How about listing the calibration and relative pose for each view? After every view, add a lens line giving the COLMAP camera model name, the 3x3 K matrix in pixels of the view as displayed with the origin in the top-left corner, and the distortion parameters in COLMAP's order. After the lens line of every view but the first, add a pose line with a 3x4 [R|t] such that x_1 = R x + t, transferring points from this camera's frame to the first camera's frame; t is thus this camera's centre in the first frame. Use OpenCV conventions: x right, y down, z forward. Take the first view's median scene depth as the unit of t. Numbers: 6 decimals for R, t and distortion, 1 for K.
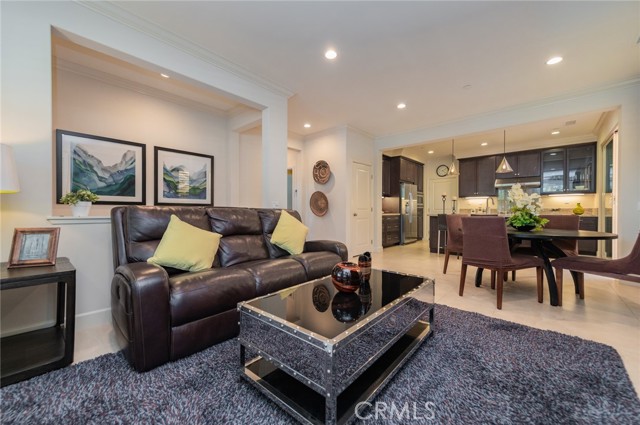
lens RADIAL K [[254.8, 0, 311.0], [0, 254.8, 212.7], [0, 0, 1]] dist [0.009997, -0.002562]
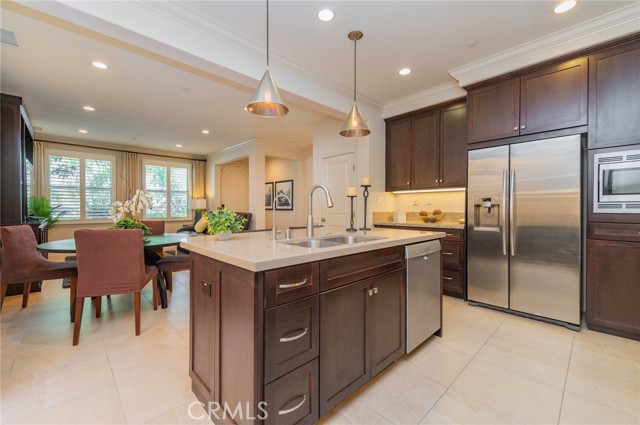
lens RADIAL K [[263.8, 0, 312.0], [0, 263.8, 214.9], [0, 0, 1]] dist [0.013038, -0.002885]
pose [[-0.074030, 0.024803, -0.996948, 0.898405], [-0.010028, 0.999622, 0.025614, -0.027004], [0.997206, 0.011894, -0.073753, 0.885630]]
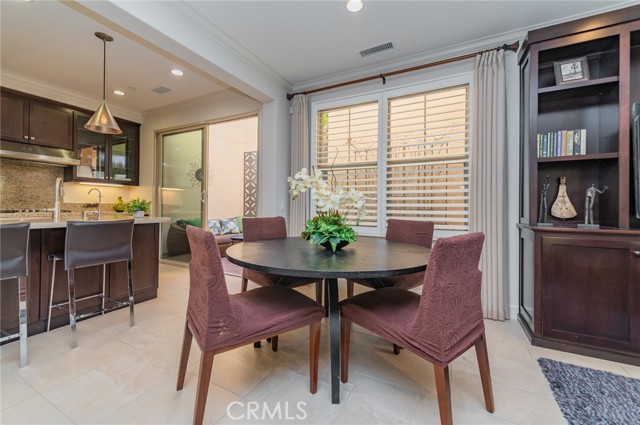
lens RADIAL K [[254.8, 0, 330.3], [0, 254.8, 206.1], [0, 0, 1]] dist [0.009997, -0.002562]
pose [[-0.289676, -0.003022, 0.957120, 0.141294], [-0.007709, 0.999970, 0.000825, -0.015667], [-0.957094, -0.007139, -0.289691, 0.601482]]
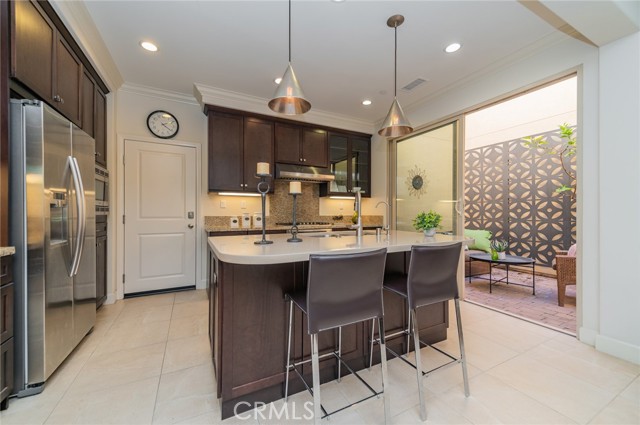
lens RADIAL K [[254.8, 0, 321.7], [0, 254.8, 214.8], [0, 0, 1]] dist [0.009997, -0.002562]
pose [[0.340181, -0.007315, 0.940331, 0.274481], [0.005466, 0.999968, 0.005802, -0.024480], [-0.940344, 0.003166, 0.340210, 0.800656]]
